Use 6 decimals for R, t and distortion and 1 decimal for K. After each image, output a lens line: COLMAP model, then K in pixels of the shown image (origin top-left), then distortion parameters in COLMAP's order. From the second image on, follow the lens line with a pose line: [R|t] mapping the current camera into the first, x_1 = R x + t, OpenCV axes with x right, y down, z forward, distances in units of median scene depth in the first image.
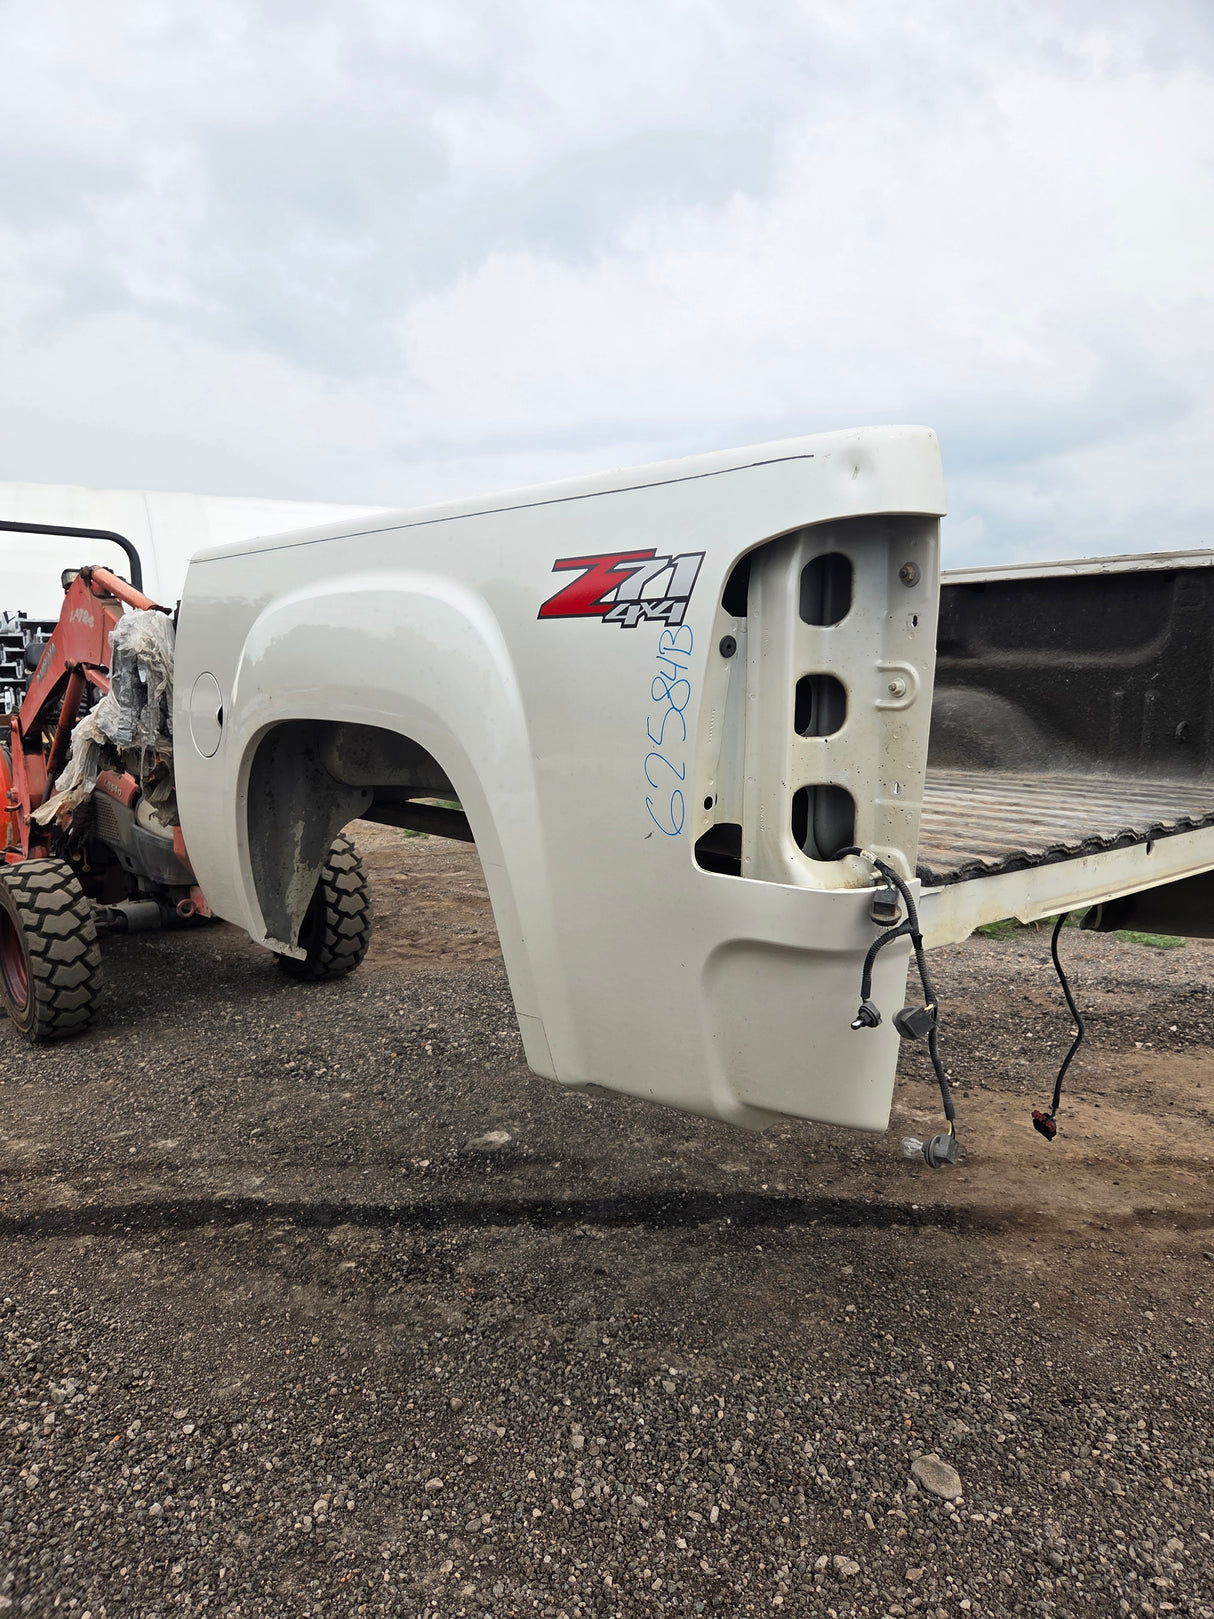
lens RADIAL K [[1104.3, 0, 621.1], [0, 1104.3, 799.8], [0, 0, 1]] dist [0.064857, -0.047090]
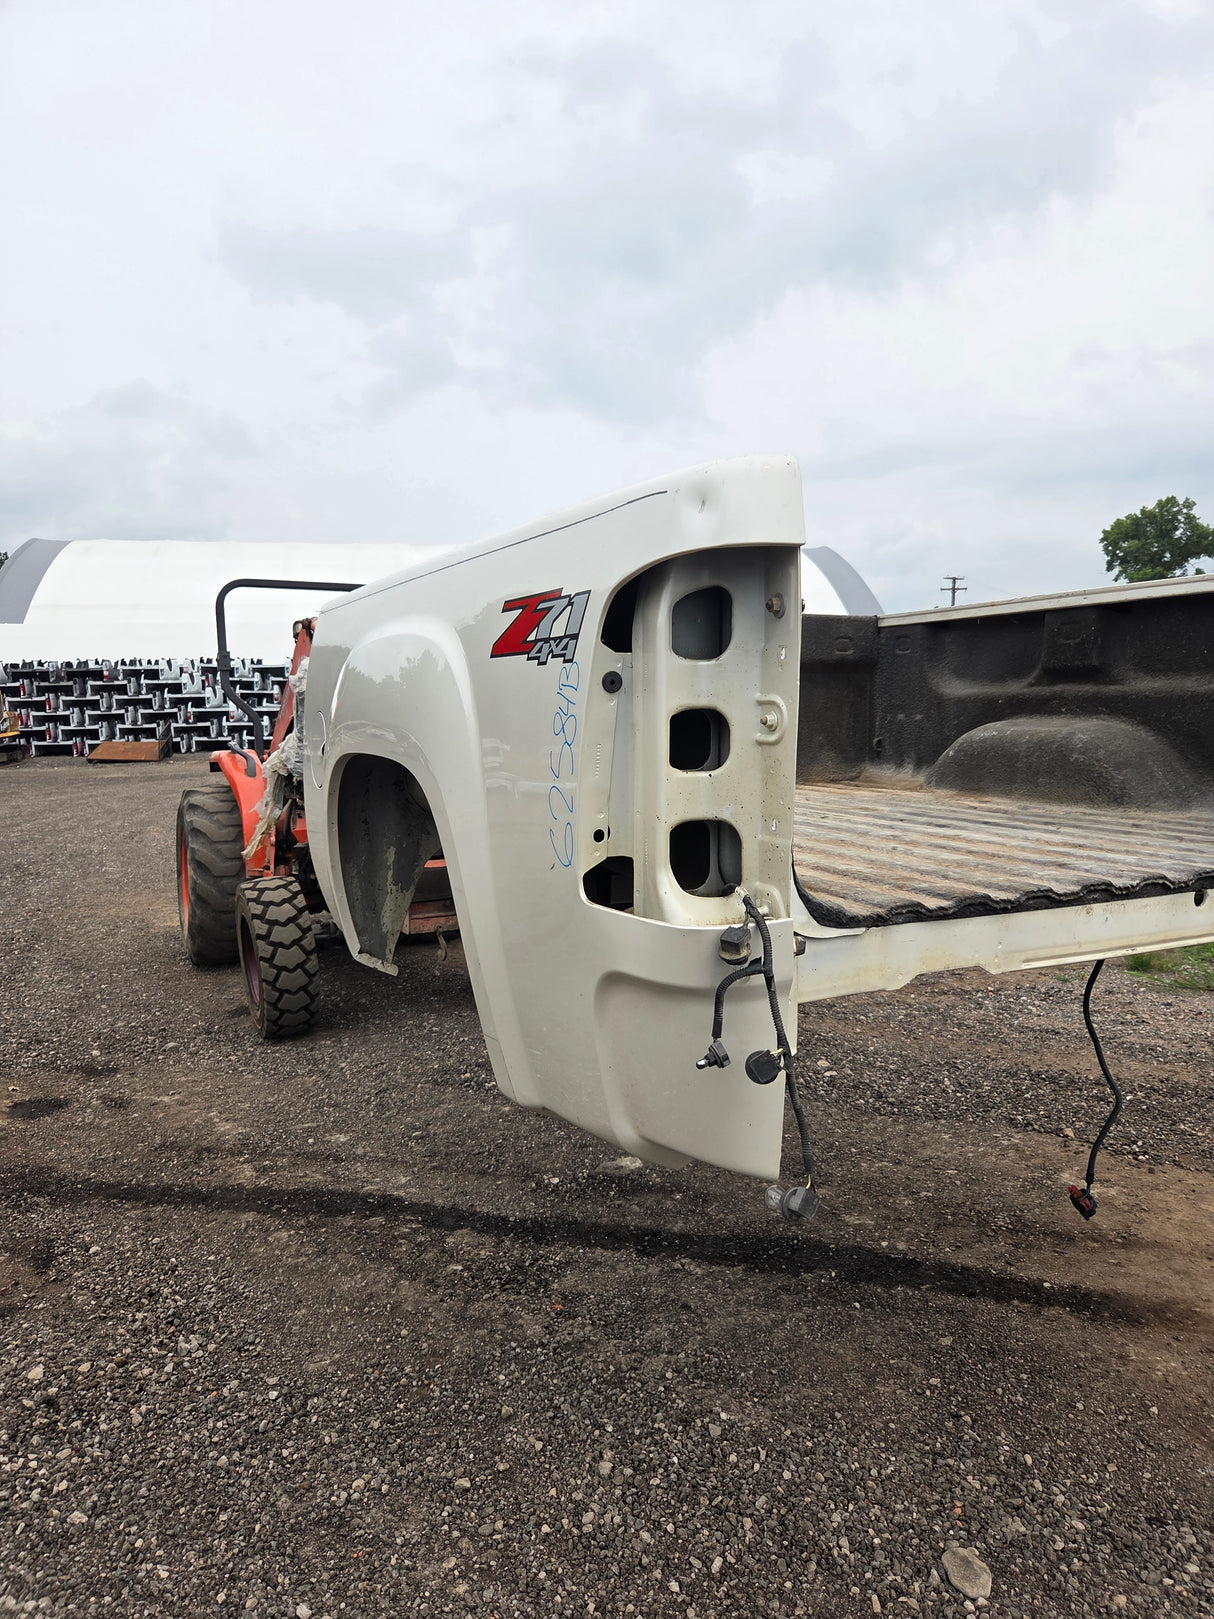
lens RADIAL K [[1104.3, 0, 604.7], [0, 1104.3, 807.4], [0, 0, 1]] dist [0.064857, -0.047090]
pose [[0.962988, 0.012977, -0.269233, 0.204929], [-0.018934, 0.999630, -0.019539, -0.001823], [0.268880, 0.023913, 0.962877, 0.012428]]
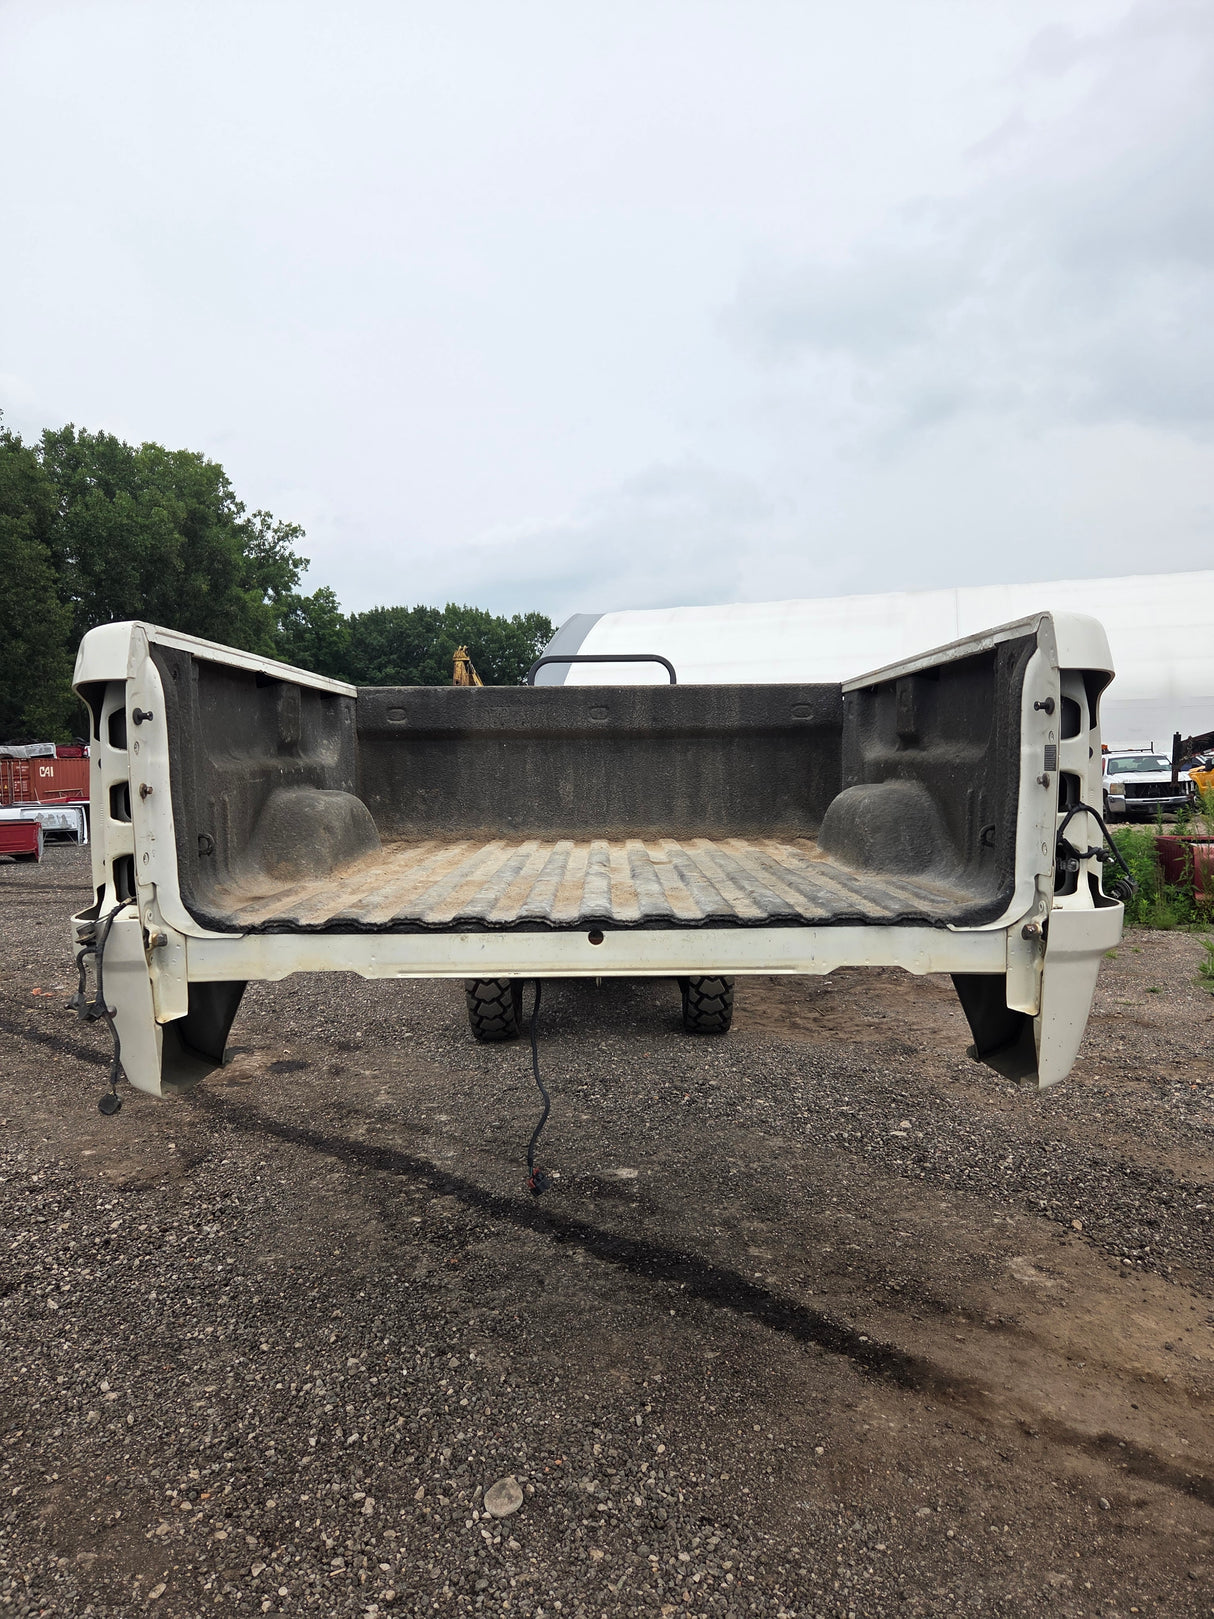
lens RADIAL K [[1104.3, 0, 592.2], [0, 1104.3, 820.3], [0, 0, 1]] dist [0.064857, -0.047090]
pose [[0.734068, 0.024263, -0.678642, 0.943689], [-0.061981, 0.997584, -0.031376, -0.030603], [0.676242, 0.065095, 0.733798, 0.173872]]
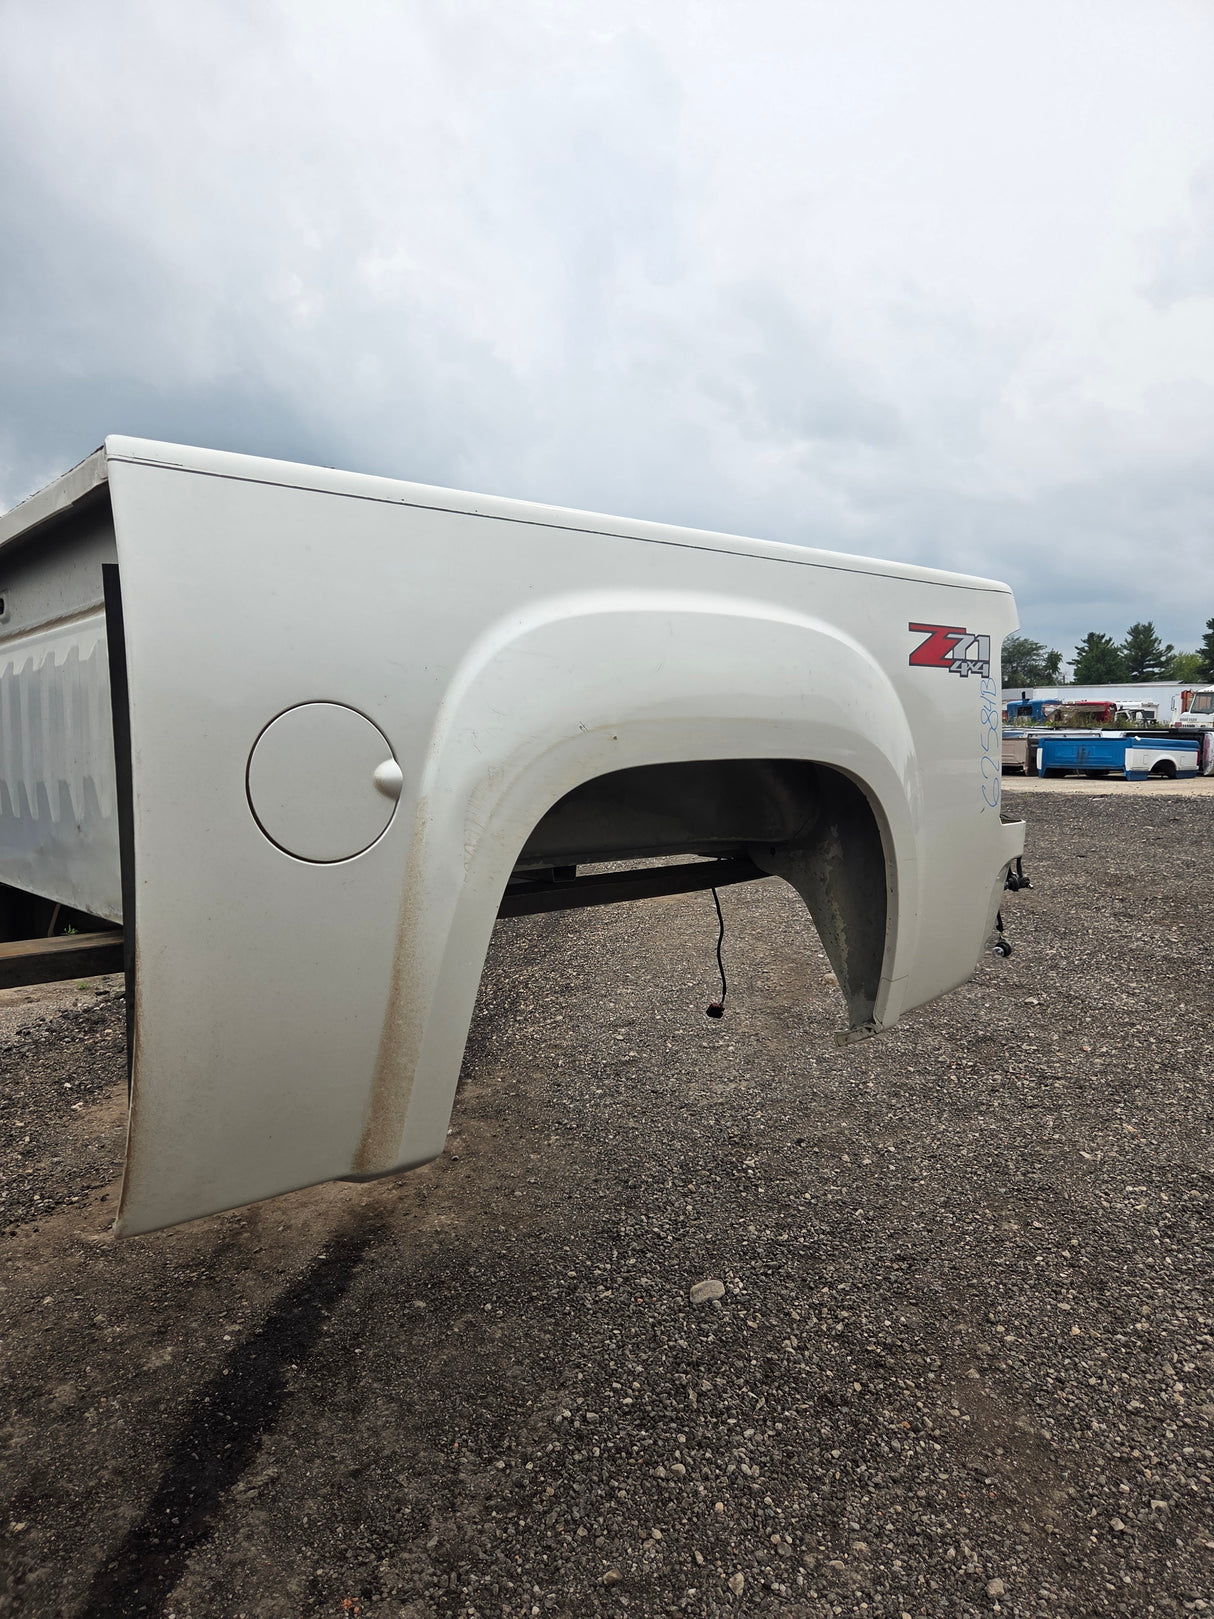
lens RADIAL K [[1104.3, 0, 628.5], [0, 1104.3, 800.4], [0, 0, 1]] dist [0.064857, -0.047090]
pose [[0.006811, -0.062213, 0.998040, -0.918353], [0.127524, 0.989968, 0.060839, -0.082845], [-0.991812, 0.126860, 0.014676, 0.868760]]
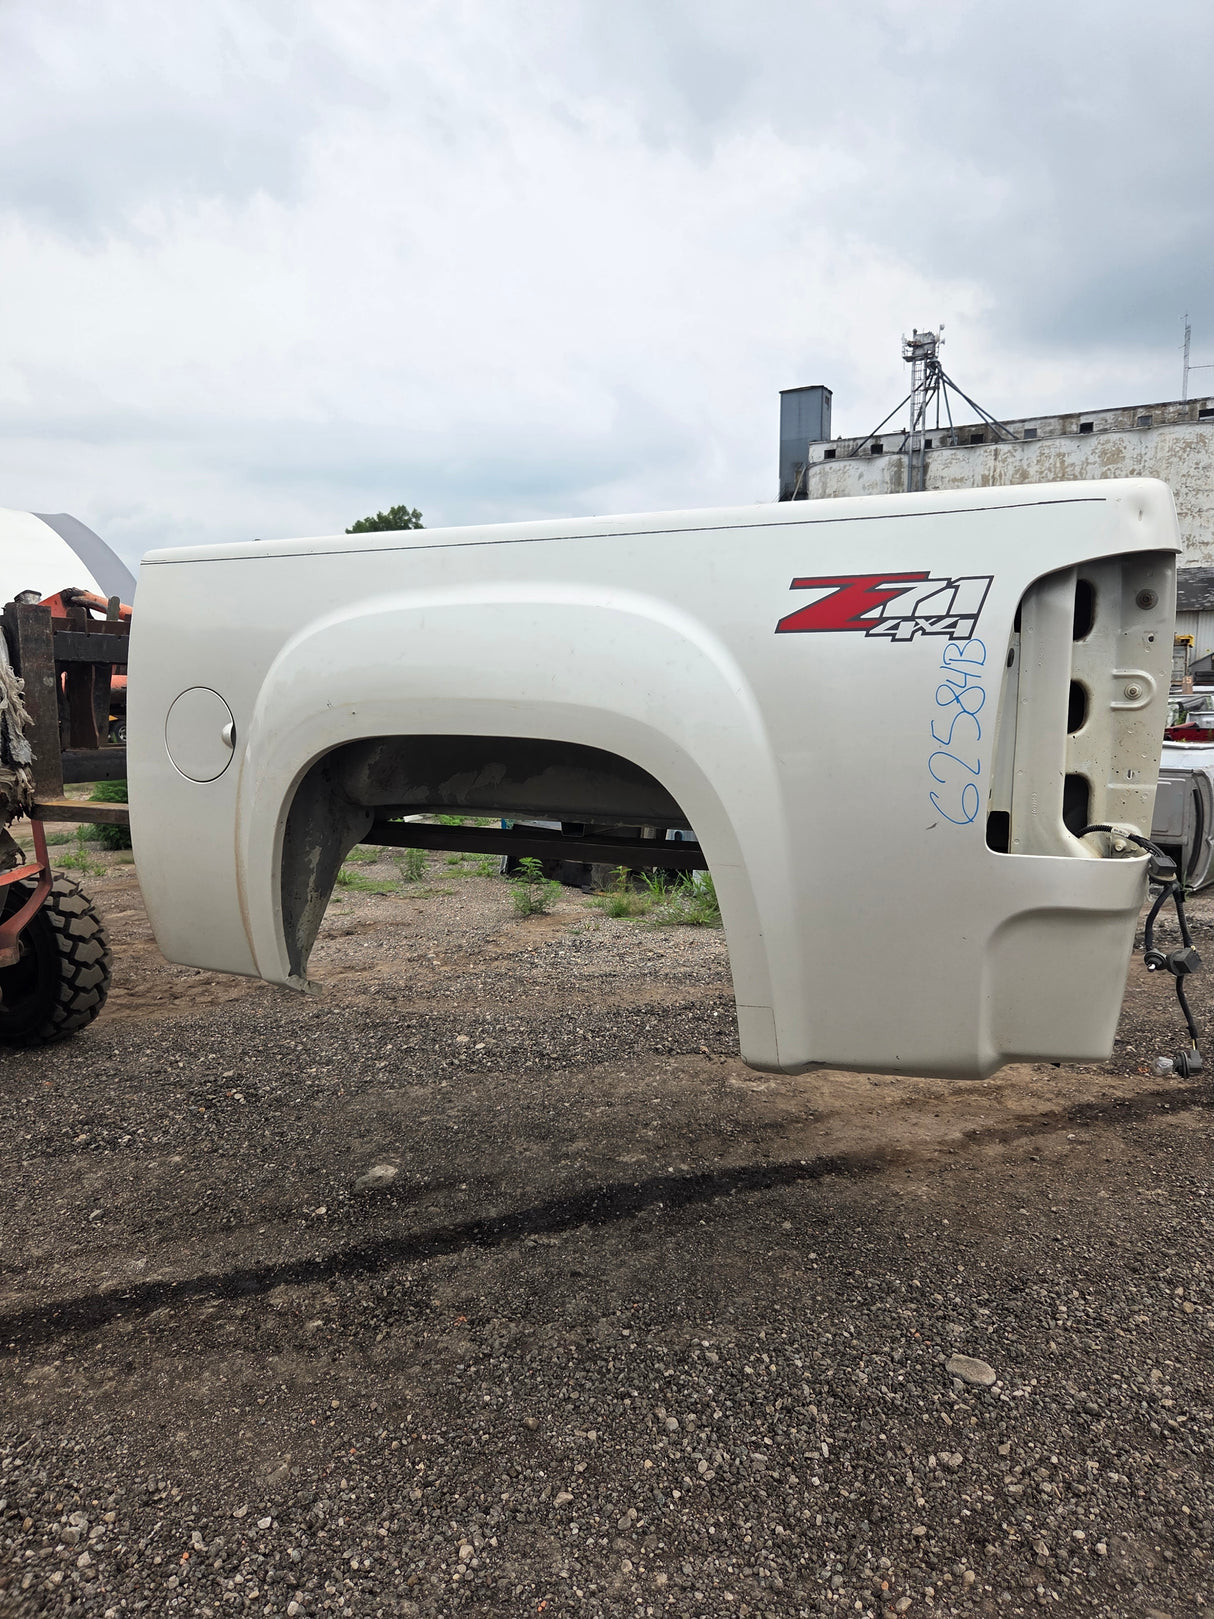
lens RADIAL K [[1104.3, 0, 616.0], [0, 1104.3, 808.8], [0, 0, 1]] dist [0.064857, -0.047090]
pose [[0.924742, -0.047064, 0.377673, -0.411479], [0.049664, 0.998762, 0.002858, -0.002432], [-0.377340, 0.016114, 0.925935, 0.043554]]
